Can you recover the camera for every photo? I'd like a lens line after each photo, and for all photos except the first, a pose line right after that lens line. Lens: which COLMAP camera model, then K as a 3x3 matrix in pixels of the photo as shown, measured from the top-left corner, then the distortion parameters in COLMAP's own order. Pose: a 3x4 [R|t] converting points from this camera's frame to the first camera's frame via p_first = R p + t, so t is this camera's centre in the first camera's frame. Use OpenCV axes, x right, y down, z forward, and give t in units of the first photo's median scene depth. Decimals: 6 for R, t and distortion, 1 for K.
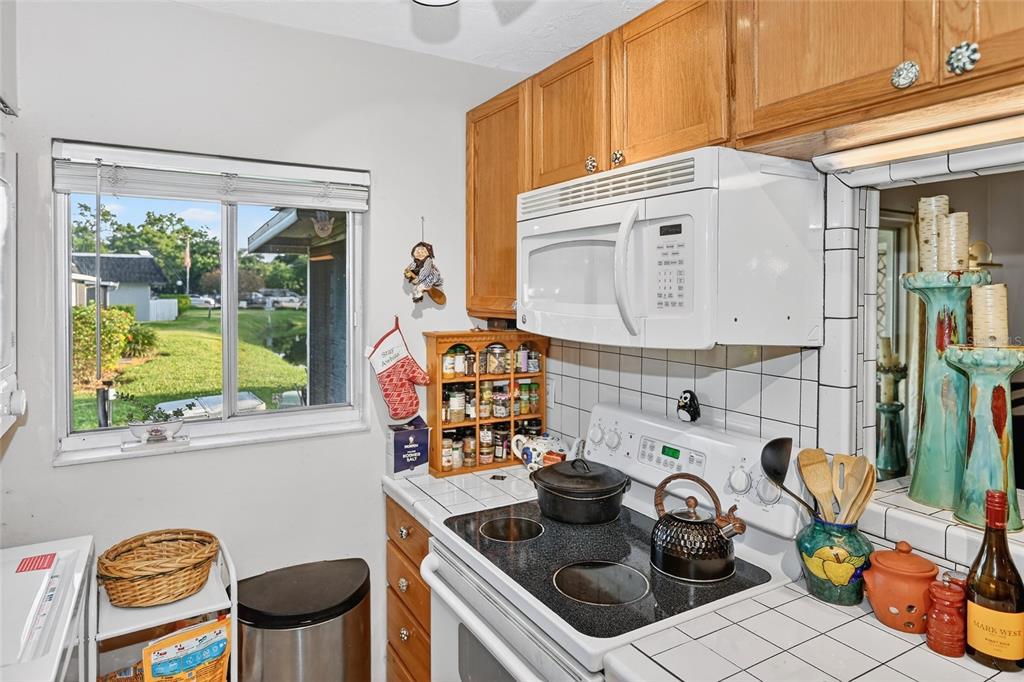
lens RADIAL K [[619.7, 0, 512.8], [0, 619.7, 304.5], [0, 0, 1]] dist [-0.002280, 0.001797]
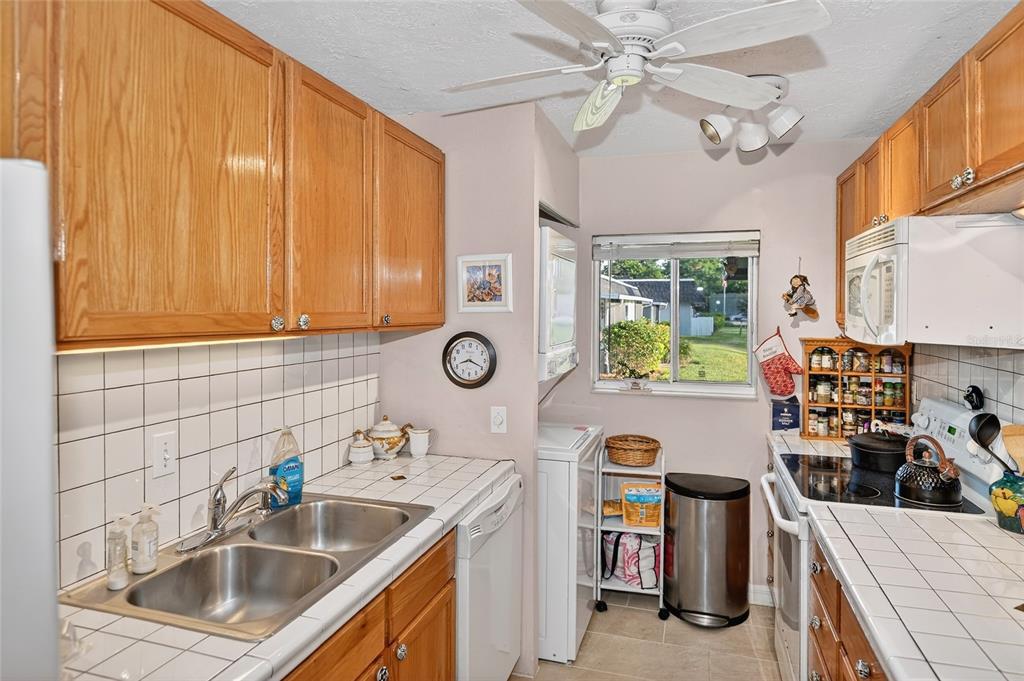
lens RADIAL K [[619.7, 0, 501.9], [0, 619.7, 313.6], [0, 0, 1]] dist [-0.002280, 0.001797]
pose [[0.668997, 0.006876, -0.743233, 0.458771], [-0.018718, 0.999796, -0.007598, 0.012713], [0.743030, 0.018995, 0.668989, -0.467814]]
